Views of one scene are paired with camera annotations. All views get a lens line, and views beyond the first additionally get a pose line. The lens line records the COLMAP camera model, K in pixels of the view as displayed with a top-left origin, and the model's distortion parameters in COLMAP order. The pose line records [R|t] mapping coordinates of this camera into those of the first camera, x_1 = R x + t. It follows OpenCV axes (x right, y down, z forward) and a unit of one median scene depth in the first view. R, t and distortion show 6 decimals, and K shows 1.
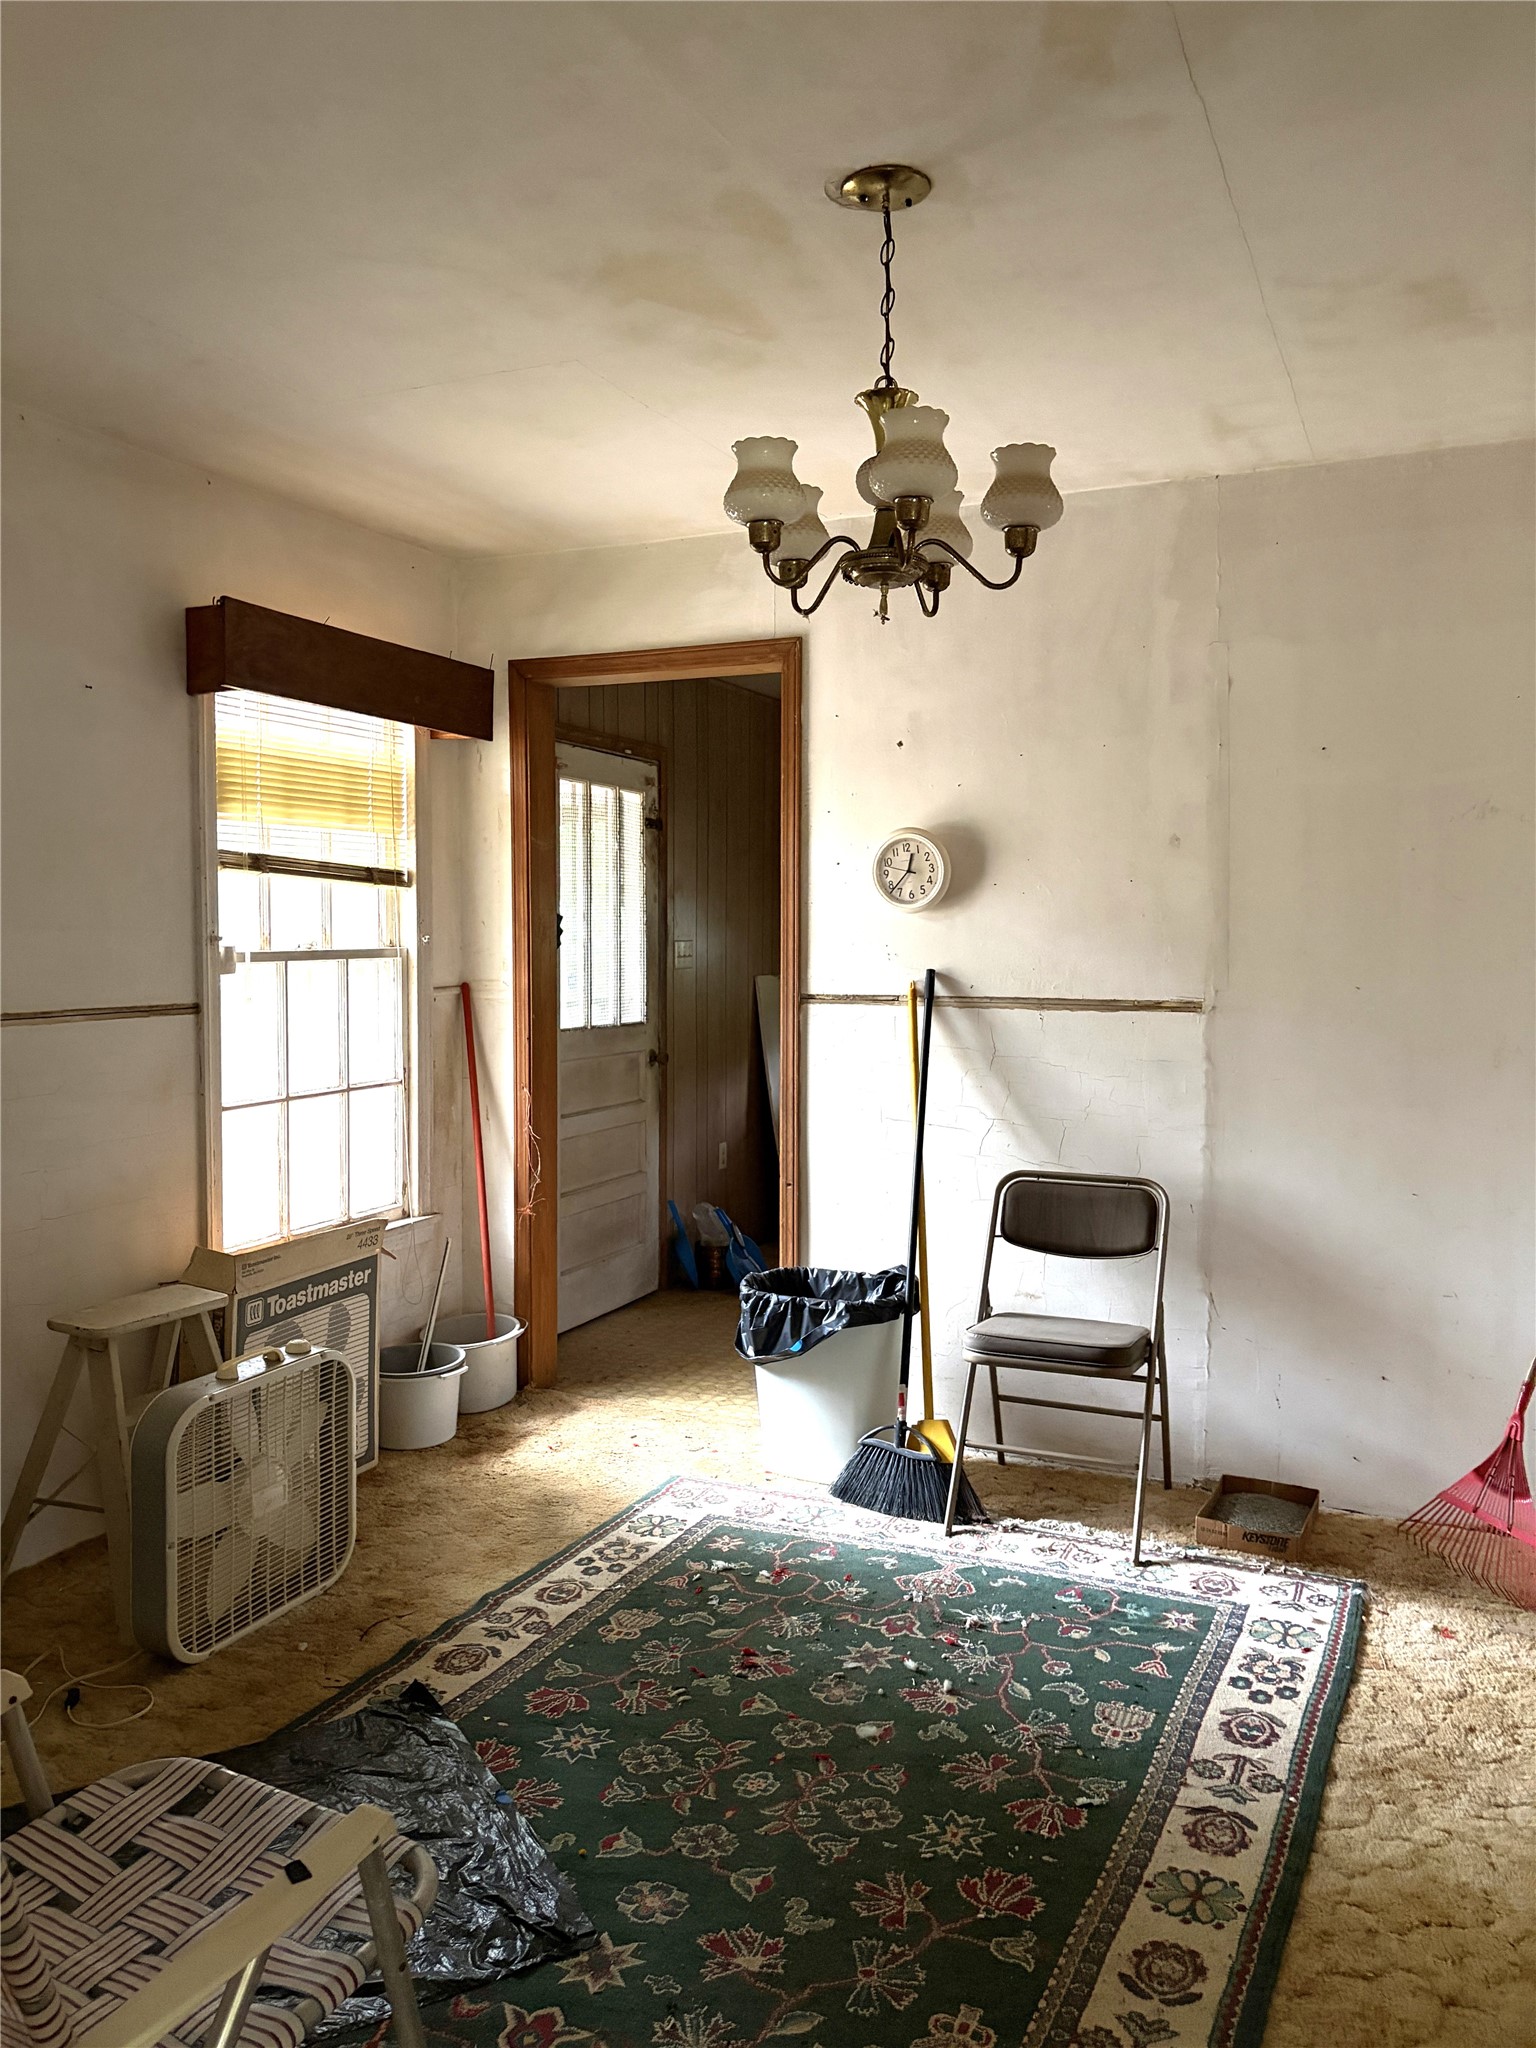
lens RADIAL K [[1575.0, 0, 768.0], [0, 1575.0, 1024.0], [0, 0, 1]] dist [0.084002, -0.001945]
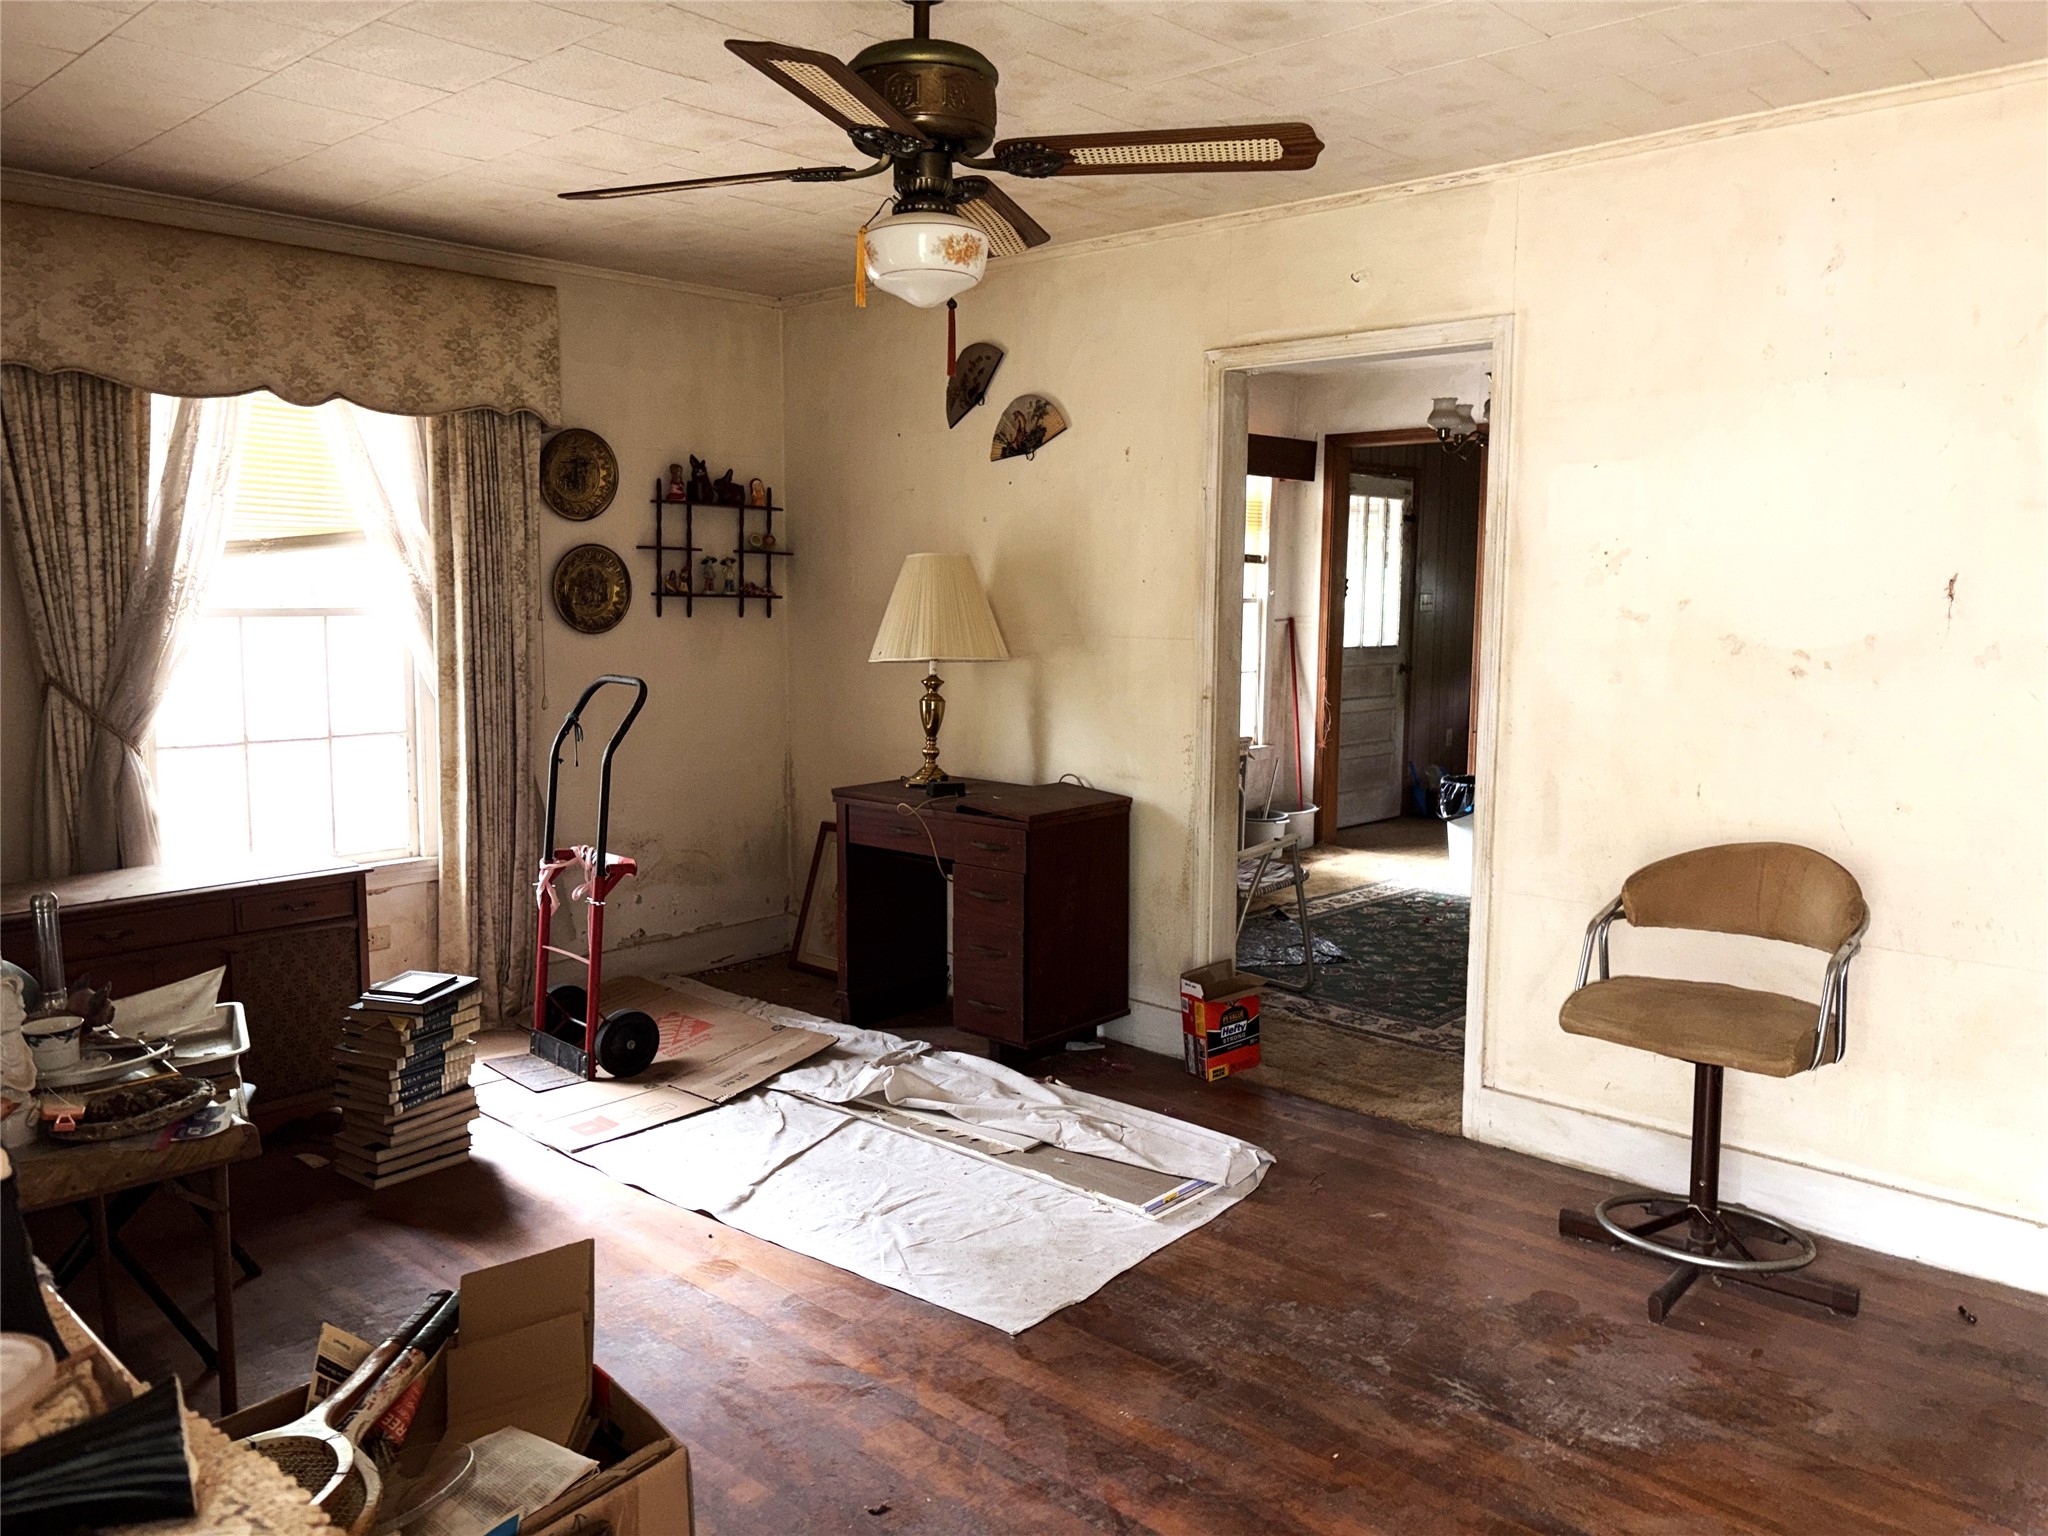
lens RADIAL K [[1575.0, 0, 987.6], [0, 1575.0, 770.2], [0, 0, 1]] dist [0.084002, -0.001945]
pose [[0.941839, 0.043646, -0.333218, 0.077736], [-0.023893, 0.997718, 0.063154, 0.037172], [0.335214, -0.051519, 0.940732, -0.715962]]
